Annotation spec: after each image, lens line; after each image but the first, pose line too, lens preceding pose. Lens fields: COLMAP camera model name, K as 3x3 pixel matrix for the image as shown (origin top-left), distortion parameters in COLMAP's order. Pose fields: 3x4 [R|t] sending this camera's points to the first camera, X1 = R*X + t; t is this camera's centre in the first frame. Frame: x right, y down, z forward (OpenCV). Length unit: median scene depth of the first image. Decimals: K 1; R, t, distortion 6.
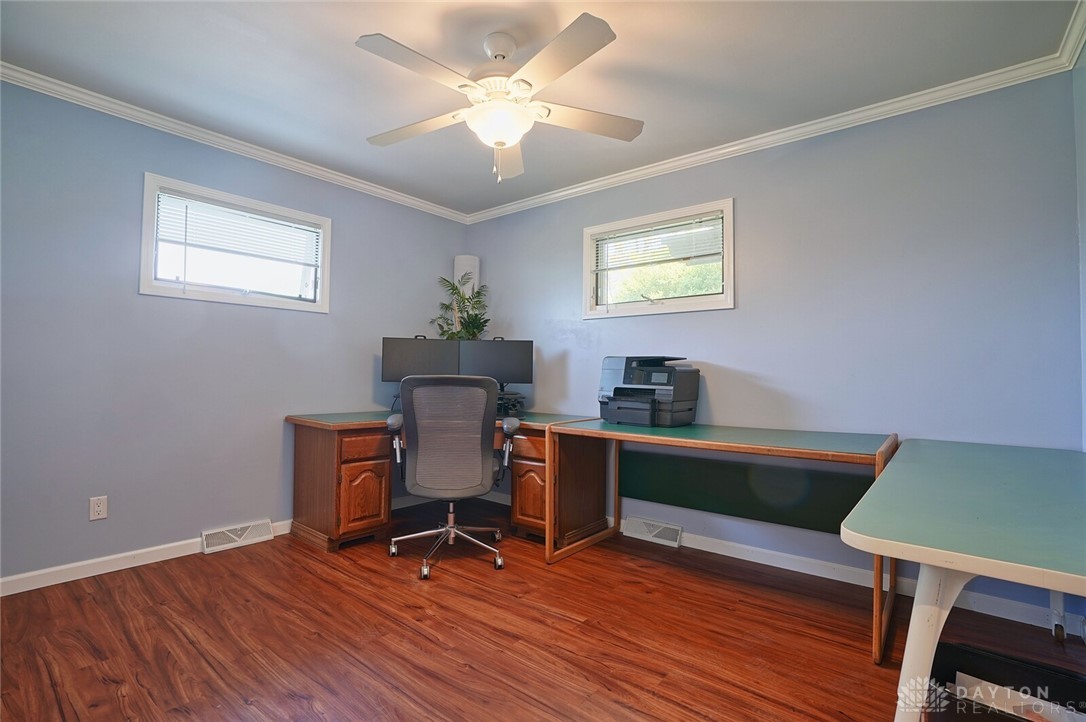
lens RADIAL K [[503.2, 0, 539.8], [0, 503.2, 363.9], [0, 0, 1]] dist [-0.043900, 0.002588]
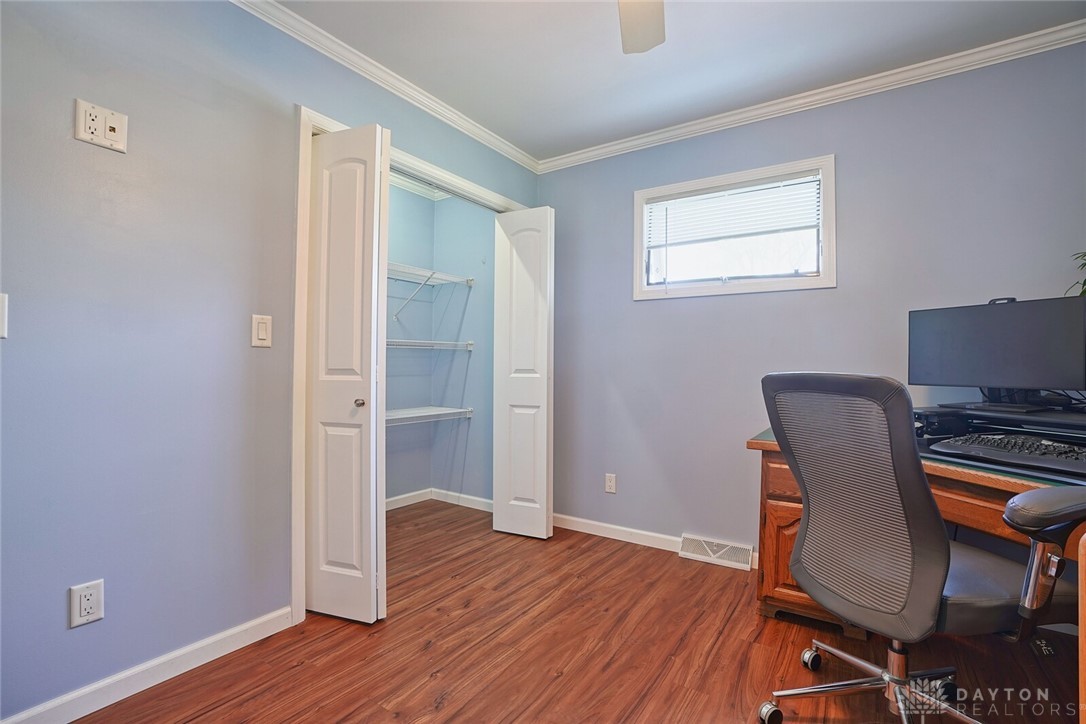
lens RADIAL K [[503.2, 0, 538.9], [0, 503.2, 363.7], [0, 0, 1]] dist [-0.043900, 0.002588]
pose [[0.090344, -0.017773, -0.995752, 0.311397], [0.011971, 0.999788, -0.016759, 0.018620], [0.995839, -0.010407, 0.090538, 0.682669]]
